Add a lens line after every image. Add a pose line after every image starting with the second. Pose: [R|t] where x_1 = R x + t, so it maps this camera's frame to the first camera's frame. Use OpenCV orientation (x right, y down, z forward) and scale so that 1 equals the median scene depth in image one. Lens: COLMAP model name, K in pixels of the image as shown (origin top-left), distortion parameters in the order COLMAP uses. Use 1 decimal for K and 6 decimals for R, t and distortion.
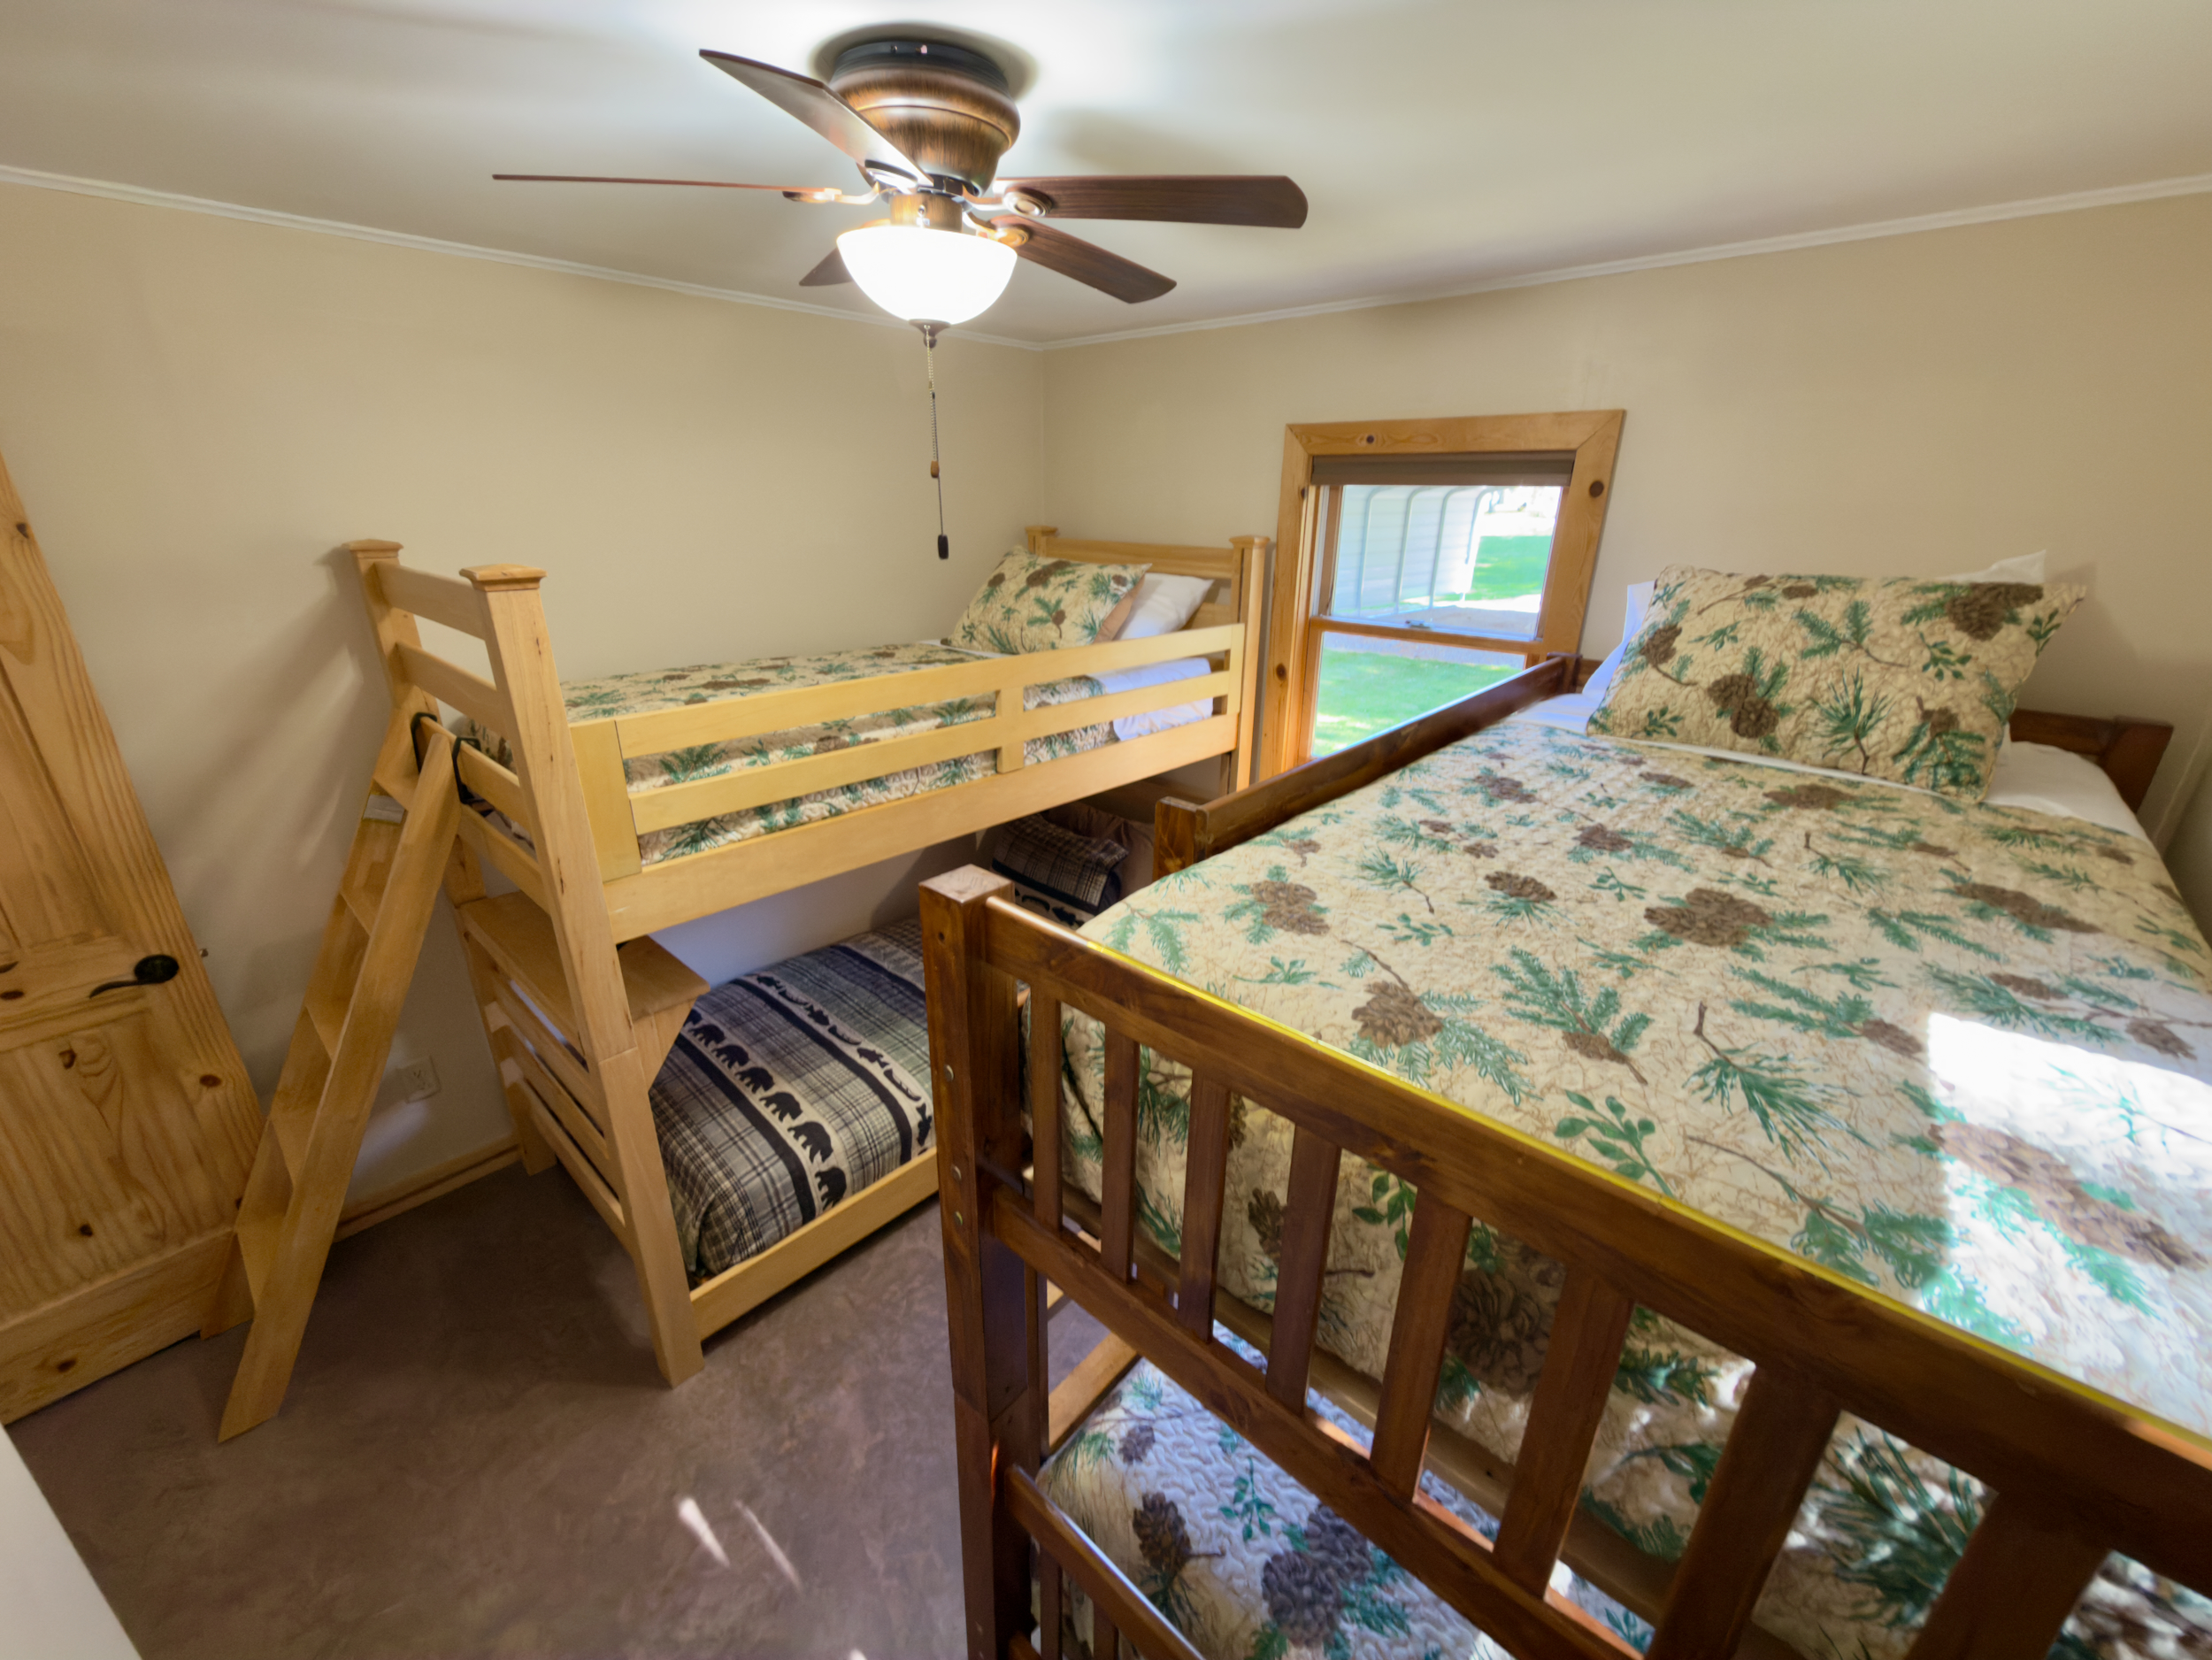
lens RADIAL K [[887.6, 0, 1106.9], [0, 887.6, 832.5], [0, 0, 1]] dist [0.000882, 0.000095]
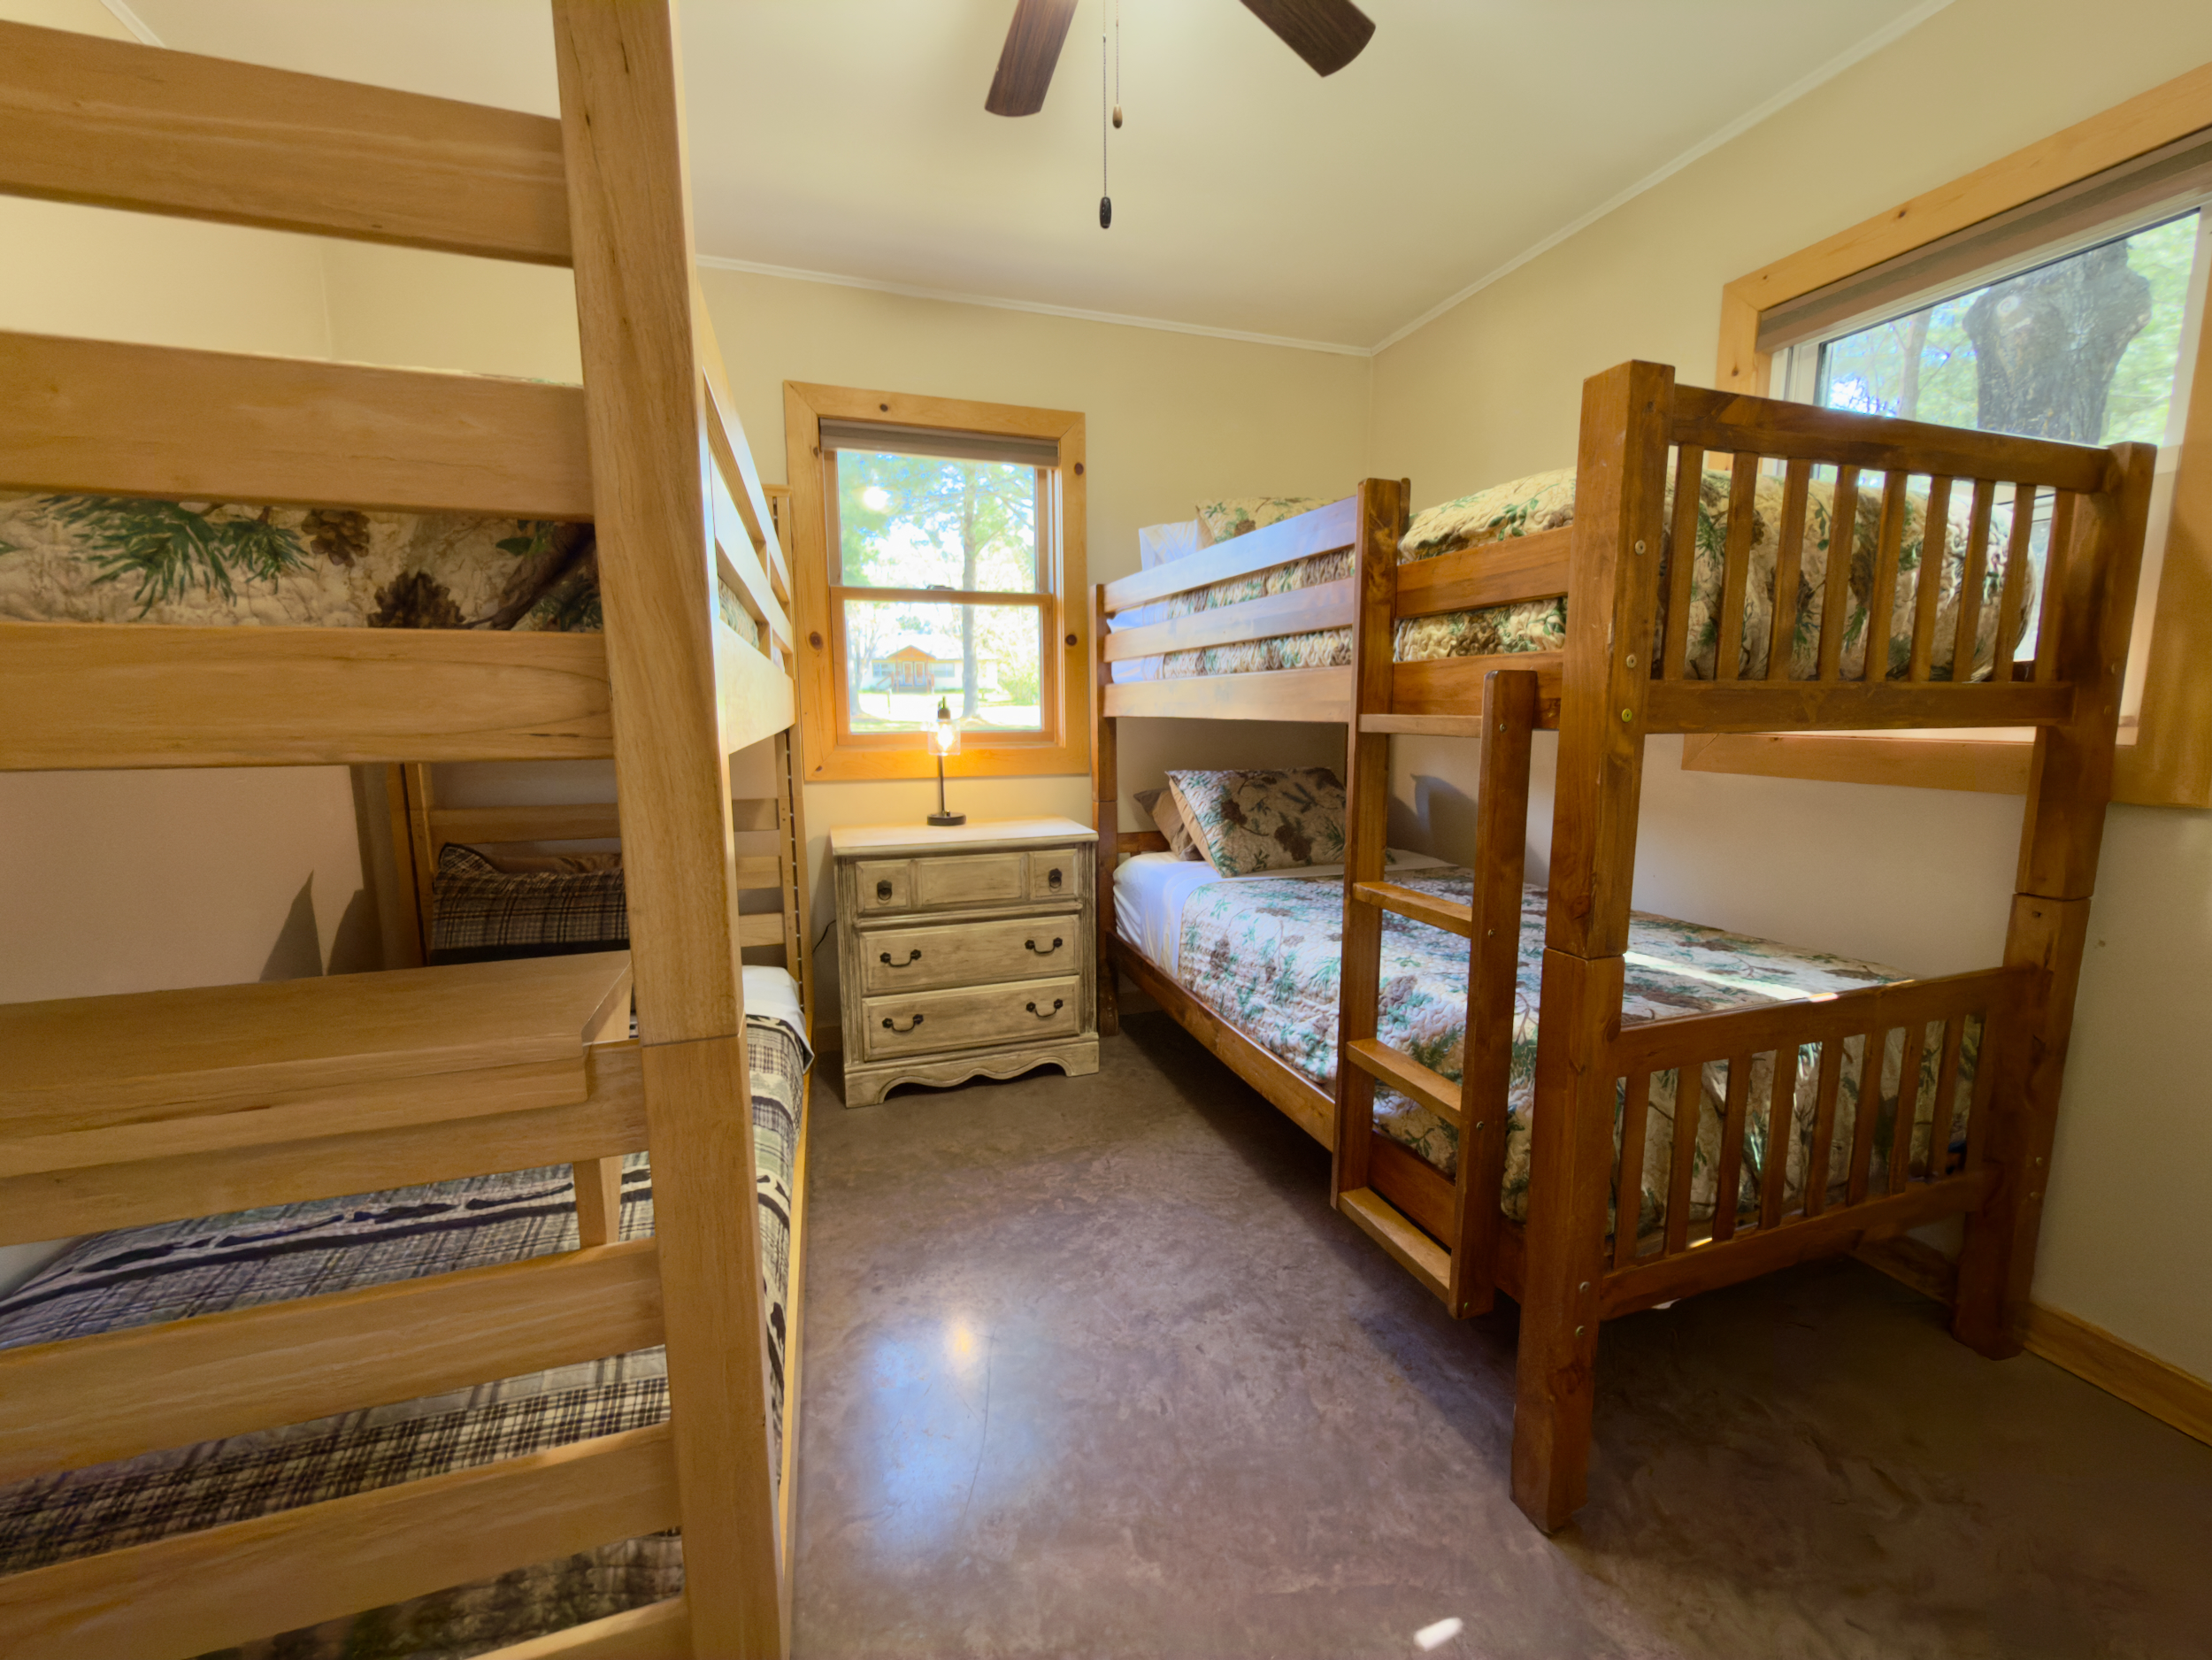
lens RADIAL K [[887.6, 0, 1114.6], [0, 887.6, 828.9], [0, 0, 1]] dist [0.000882, 0.000095]
pose [[0.486324, -0.136791, 0.863005, -0.541575], [0.322465, 0.946048, -0.031763, 0.152549], [-0.812099, 0.293736, 0.504196, 0.383358]]
